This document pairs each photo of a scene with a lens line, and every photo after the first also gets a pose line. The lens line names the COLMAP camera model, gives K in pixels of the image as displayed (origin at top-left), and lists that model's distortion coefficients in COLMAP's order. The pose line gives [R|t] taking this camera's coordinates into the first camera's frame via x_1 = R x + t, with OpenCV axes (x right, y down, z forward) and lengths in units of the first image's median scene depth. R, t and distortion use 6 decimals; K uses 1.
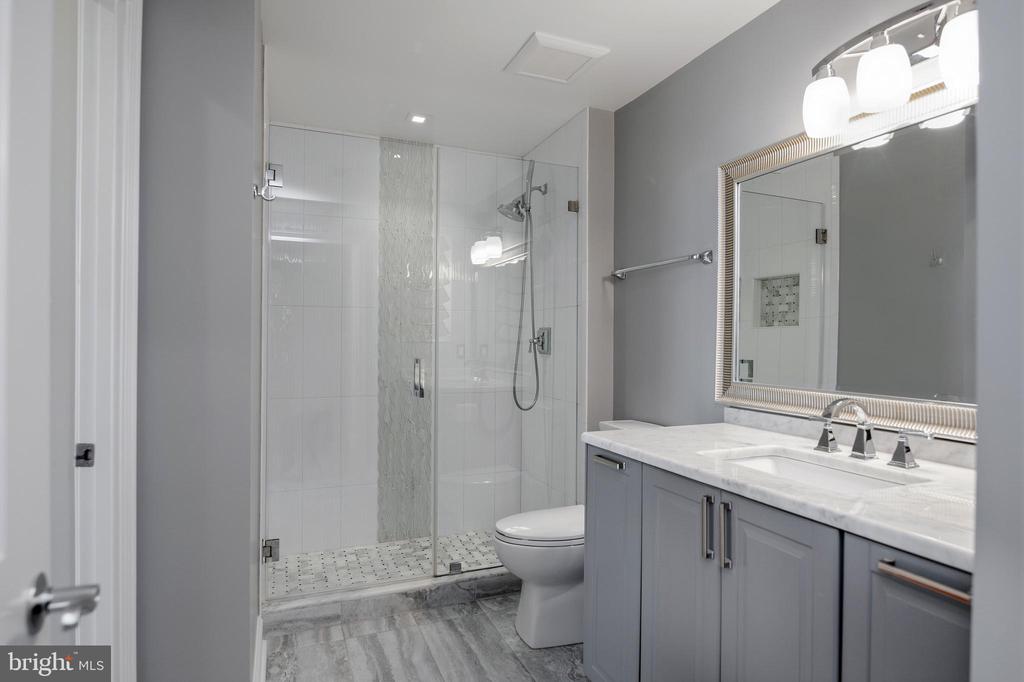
lens RADIAL K [[584.4, 0, 511.8], [0, 584.4, 340.8], [0, 0, 1]] dist [0.002604, 0.000302]
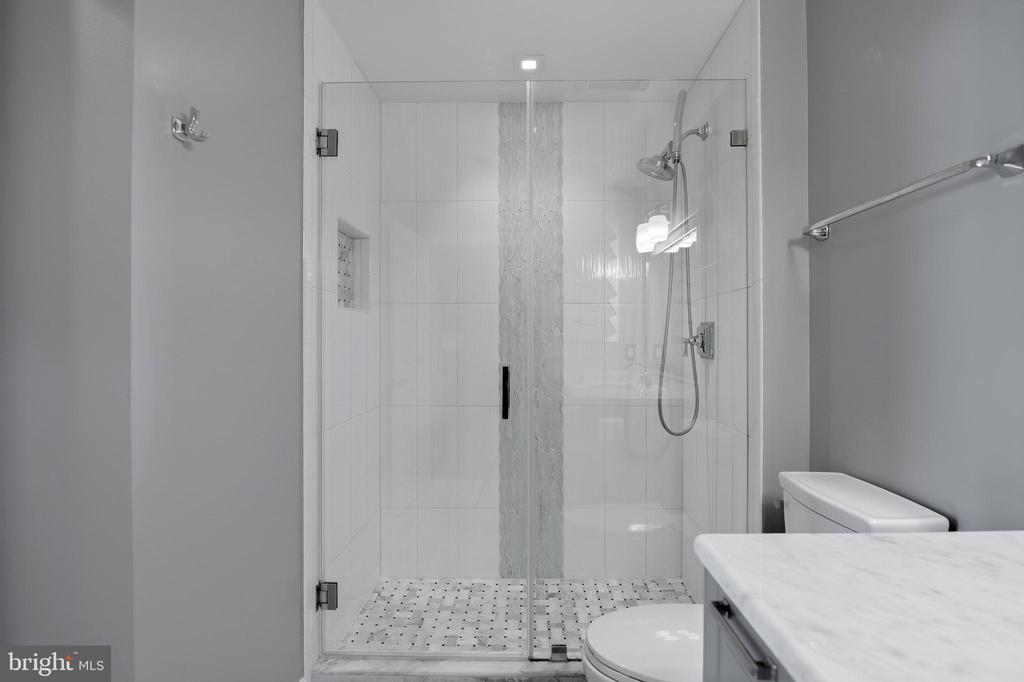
lens RADIAL K [[507.3, 0, 515.8], [0, 507.3, 339.2], [0, 0, 1]] dist [-0.004092, -0.000479]
pose [[0.918499, -0.007860, -0.395344, 0.104497], [0.006379, 0.999967, -0.005061, 0.000971], [0.395371, 0.002127, 0.918519, 0.389472]]
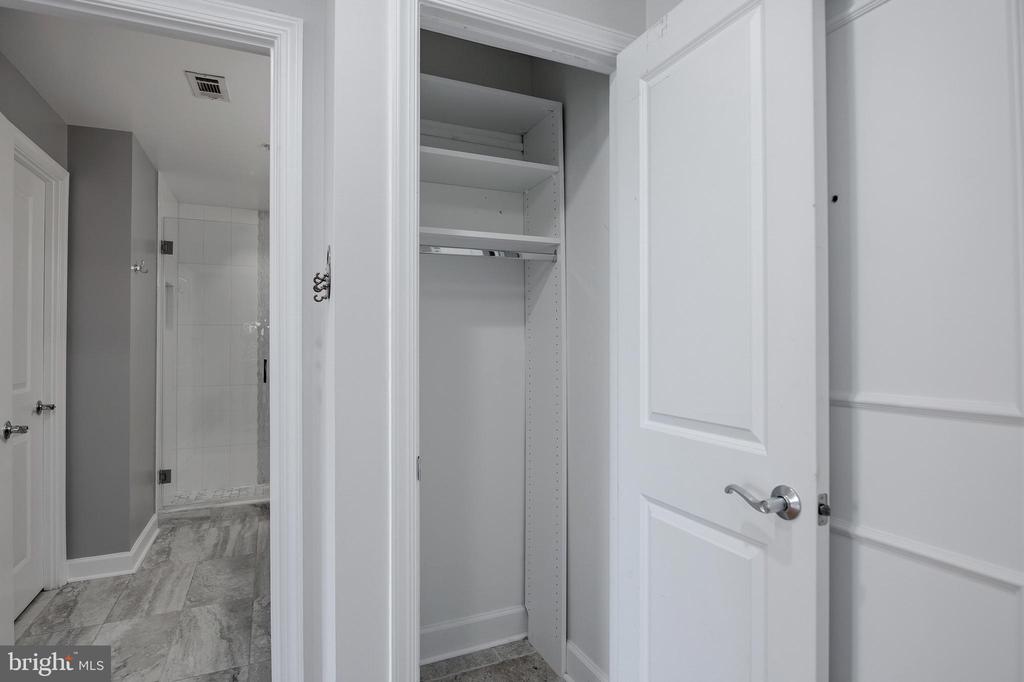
lens RADIAL K [[561.7, 0, 510.8], [0, 561.7, 342.1], [0, 0, 1]] dist [0.010597, 0.003393]
pose [[0.999771, -0.006396, 0.020433, 0.457600], [0.006590, 0.999934, -0.009419, 0.003699], [-0.020372, 0.009551, 0.999747, -0.525830]]
